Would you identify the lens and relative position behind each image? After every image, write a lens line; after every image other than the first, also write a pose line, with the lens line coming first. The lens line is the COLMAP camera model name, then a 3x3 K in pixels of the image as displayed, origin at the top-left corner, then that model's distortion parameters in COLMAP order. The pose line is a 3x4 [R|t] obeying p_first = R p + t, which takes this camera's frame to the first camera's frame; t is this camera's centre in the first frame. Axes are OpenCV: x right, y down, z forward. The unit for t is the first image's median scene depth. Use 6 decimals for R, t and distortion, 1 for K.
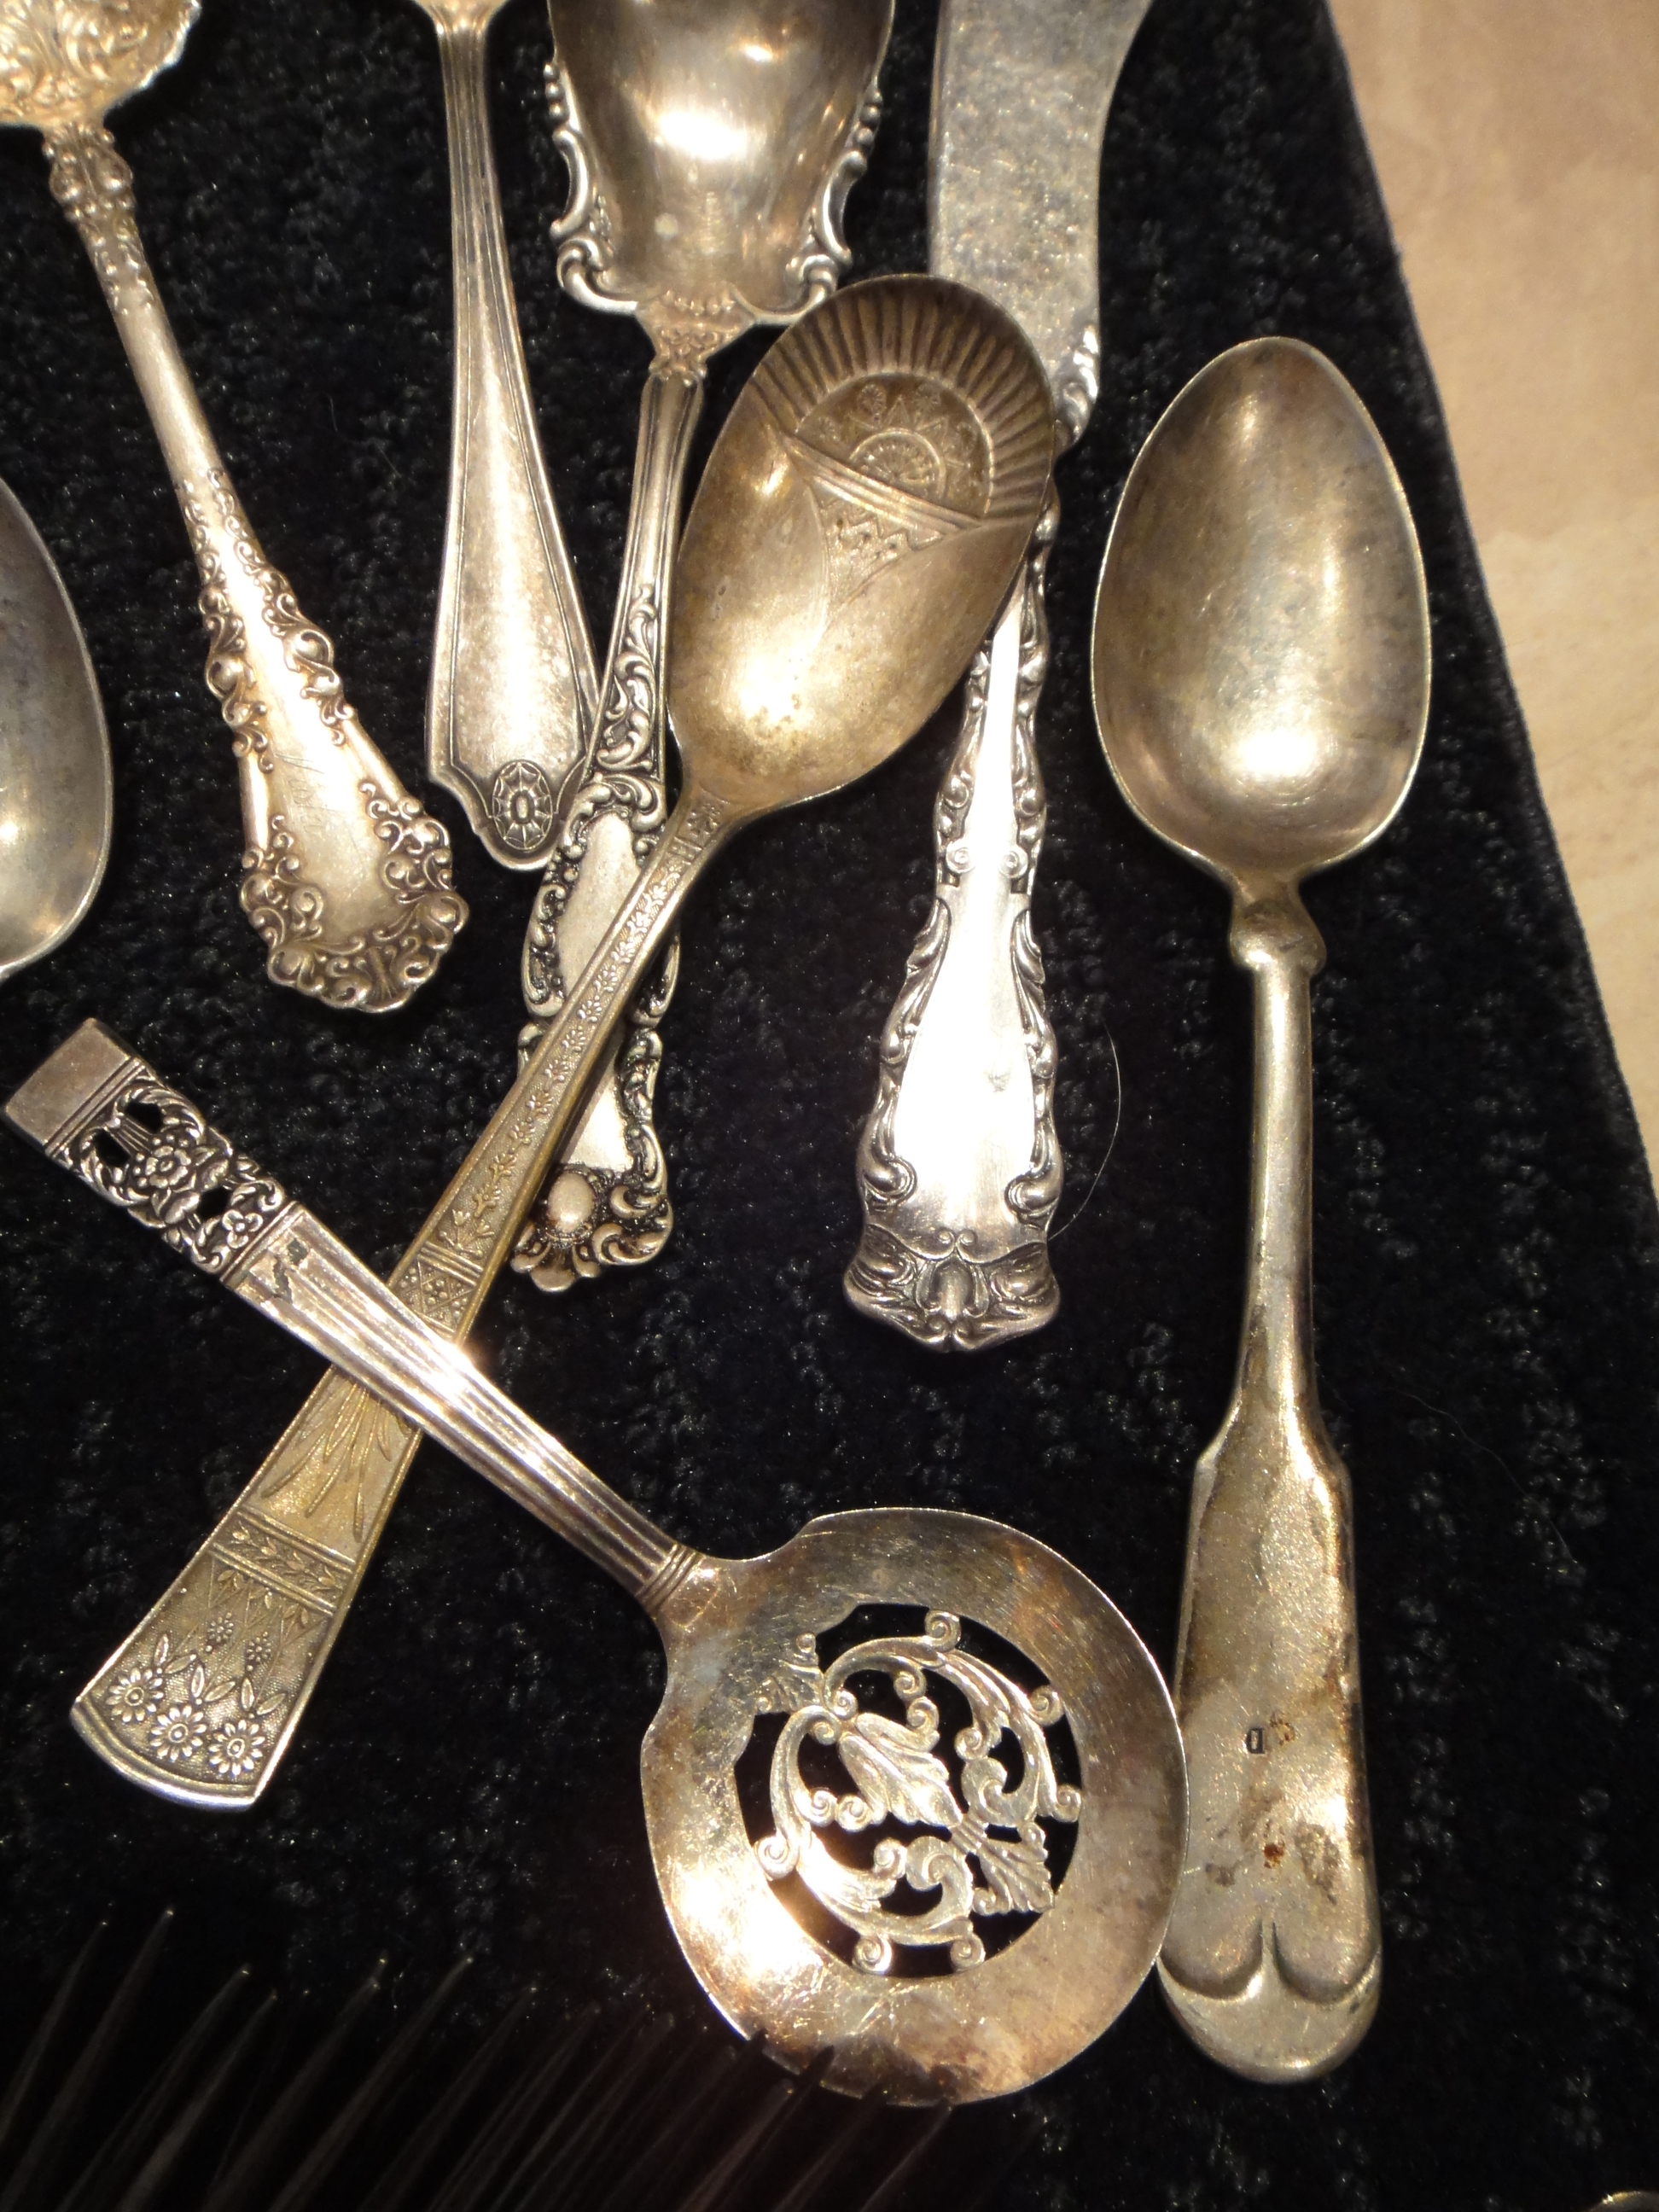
lens RADIAL K [[1674.0, 0, 851.4], [0, 1674.0, 1121.1], [0, 0, 1]] dist [0.036516, -0.006428]
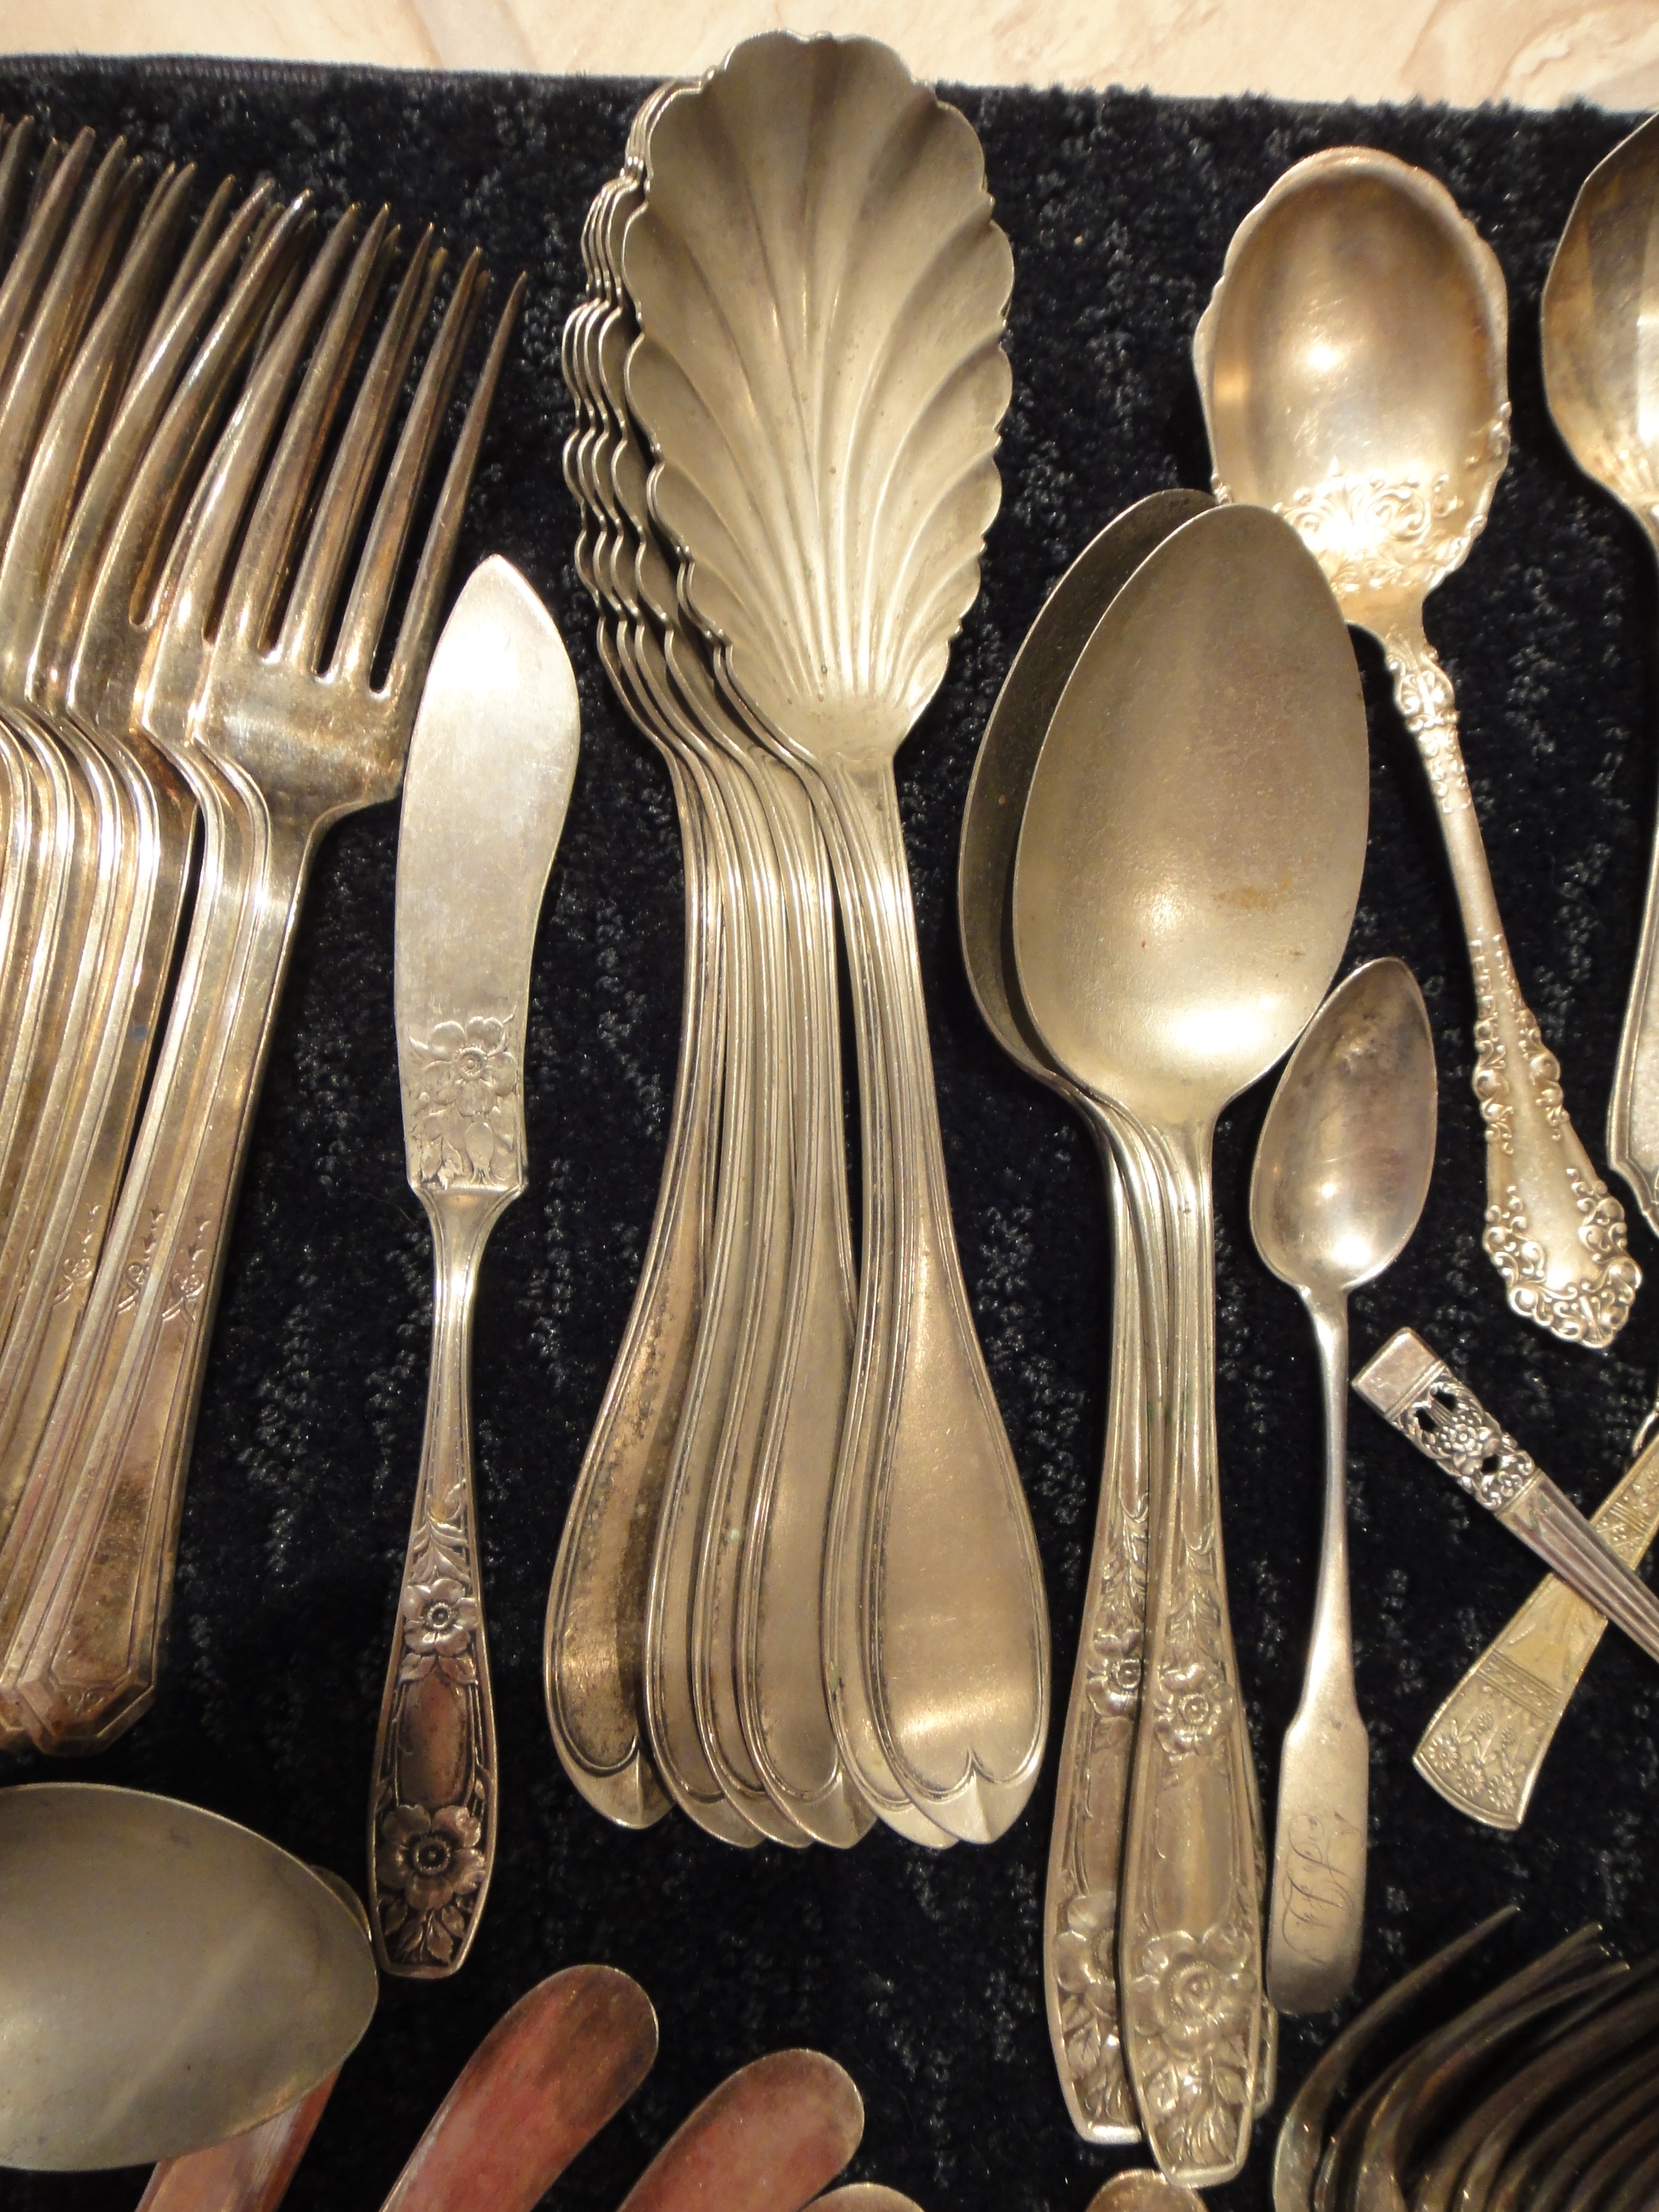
lens RADIAL K [[1674.0, 0, 825.0], [0, 1674.0, 1146.6], [0, 0, 1]] dist [0.036516, -0.006428]
pose [[0.991907, 0.122419, -0.033690, -0.904183], [-0.111285, 0.965959, 0.233535, -0.499817], [0.061132, -0.227895, 0.971765, -0.482114]]
